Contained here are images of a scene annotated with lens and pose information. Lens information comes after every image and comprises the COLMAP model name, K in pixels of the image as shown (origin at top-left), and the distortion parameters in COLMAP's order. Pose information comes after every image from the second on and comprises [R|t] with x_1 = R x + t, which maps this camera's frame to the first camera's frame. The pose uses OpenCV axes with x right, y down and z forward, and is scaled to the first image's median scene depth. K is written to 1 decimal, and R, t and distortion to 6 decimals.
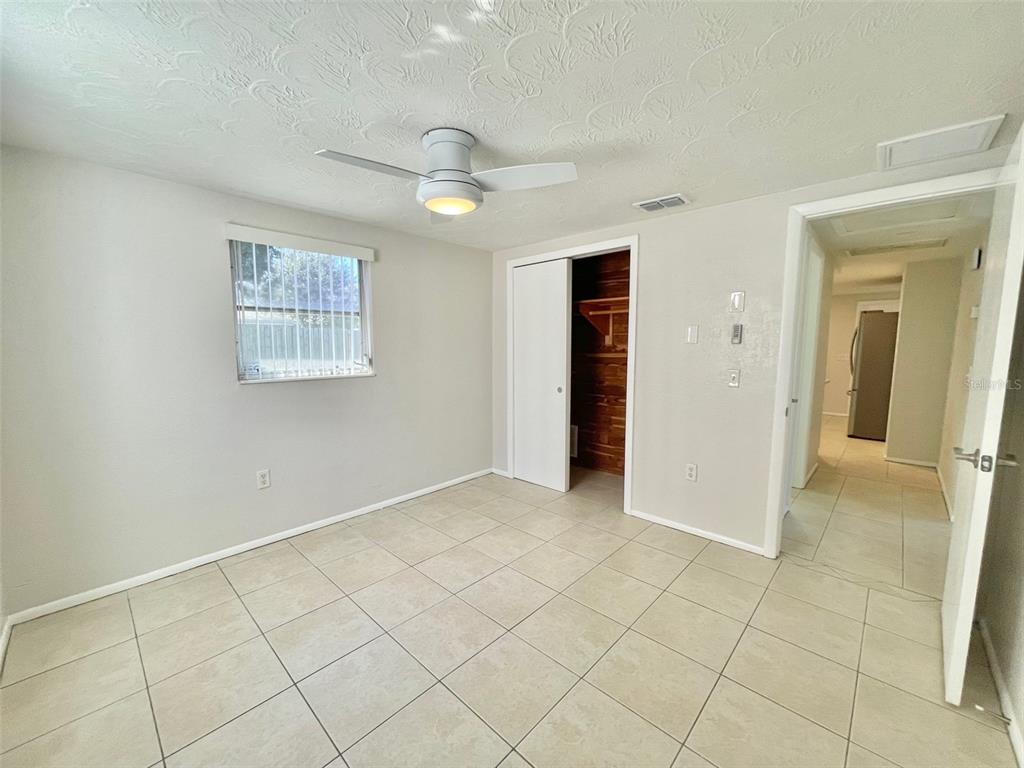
lens RADIAL K [[411.3, 0, 514.3], [0, 411.3, 387.1], [0, 0, 1]] dist [-0.002283, 0.000547]
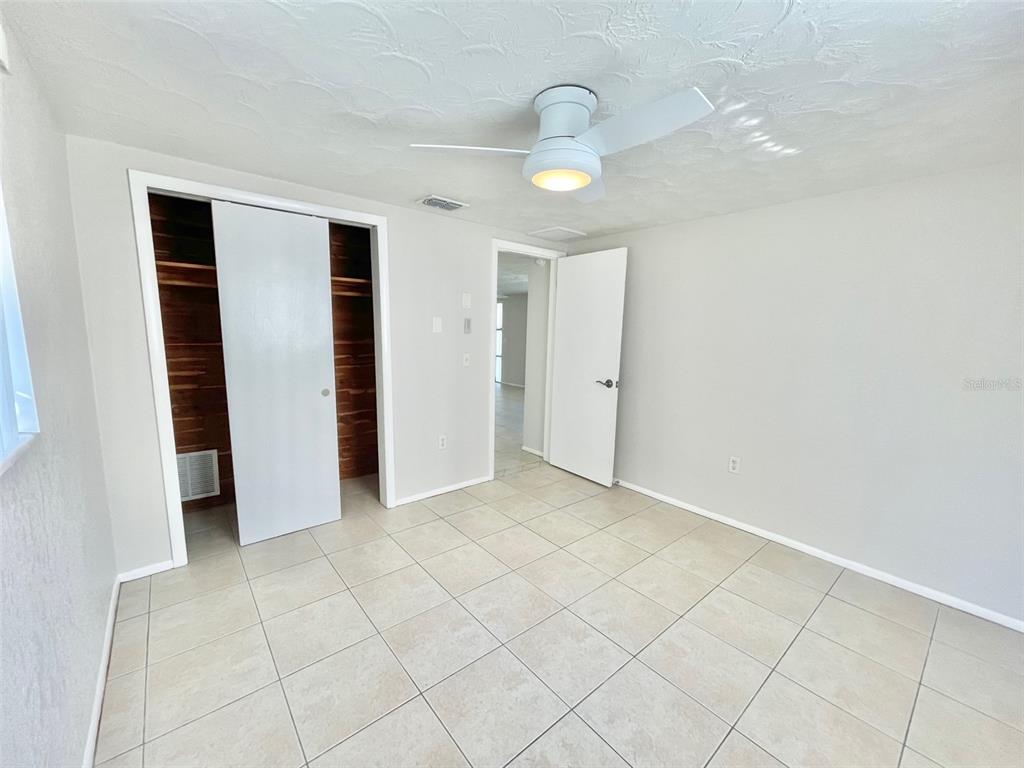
lens RADIAL K [[411.3, 0, 507.3], [0, 411.3, 380.4], [0, 0, 1]] dist [-0.002283, 0.000547]
pose [[0.134595, -0.119193, 0.983706, -0.720170], [0.094600, 0.989750, 0.106982, -0.078643], [-0.986375, 0.078659, 0.144491, 0.681595]]
